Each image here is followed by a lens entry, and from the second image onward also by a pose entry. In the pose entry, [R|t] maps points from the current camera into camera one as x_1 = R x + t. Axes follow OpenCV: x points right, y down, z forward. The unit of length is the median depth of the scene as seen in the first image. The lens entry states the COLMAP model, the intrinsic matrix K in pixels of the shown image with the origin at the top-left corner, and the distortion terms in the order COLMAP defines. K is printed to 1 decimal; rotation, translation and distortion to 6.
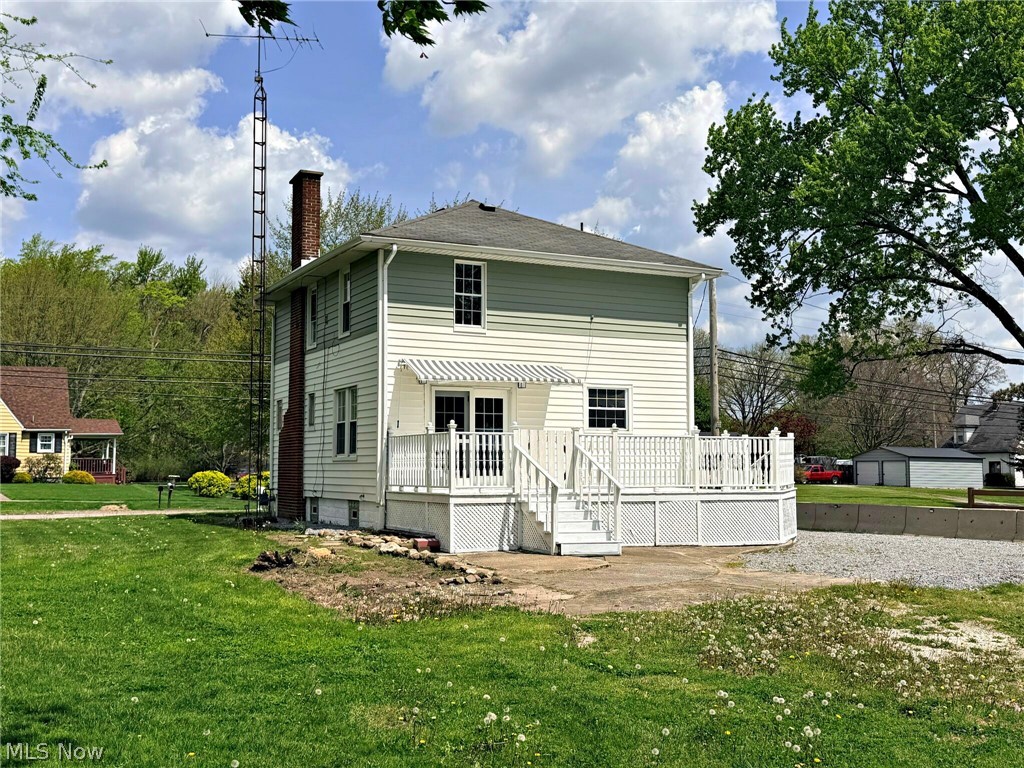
lens RADIAL K [[1114.9, 0, 512.0], [0, 1114.9, 387.2], [0, 0, 1]] dist [-0.091769, 0.000000]
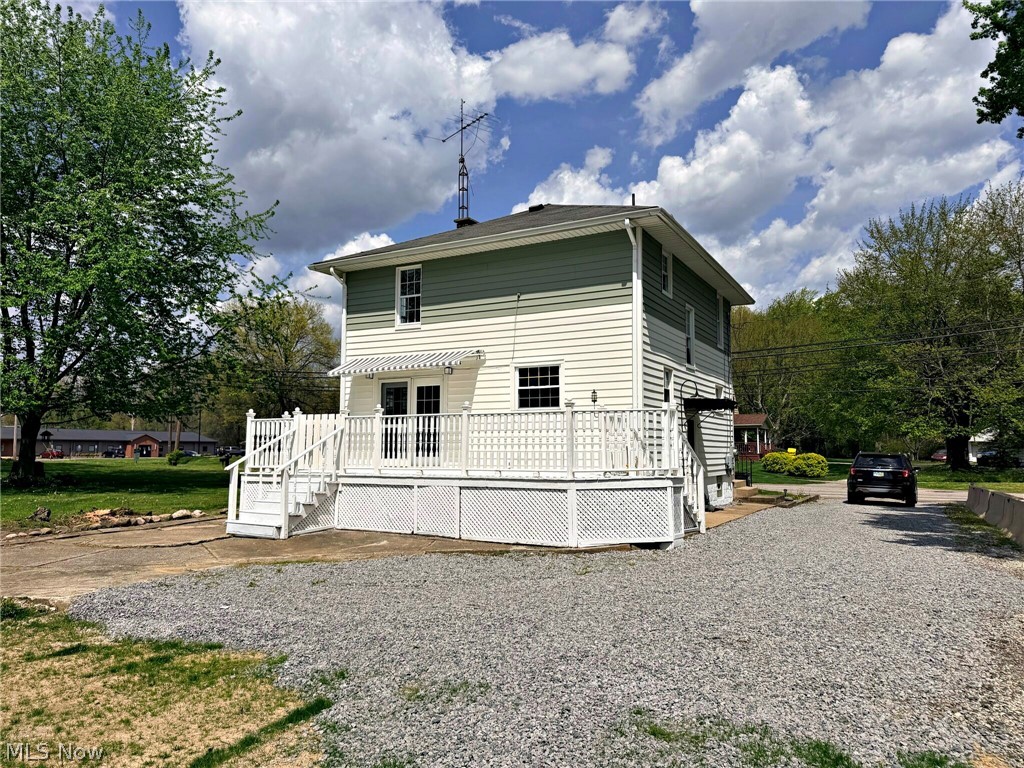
lens RADIAL K [[700.0, 0, 510.7], [0, 700.0, 375.5], [0, 0, 1]] dist [0.029760, -0.004956]
pose [[0.560227, -0.082344, -0.824236, 0.595919], [0.061428, 0.996437, -0.057795, 0.044507], [0.826058, -0.018253, 0.563289, 0.677713]]
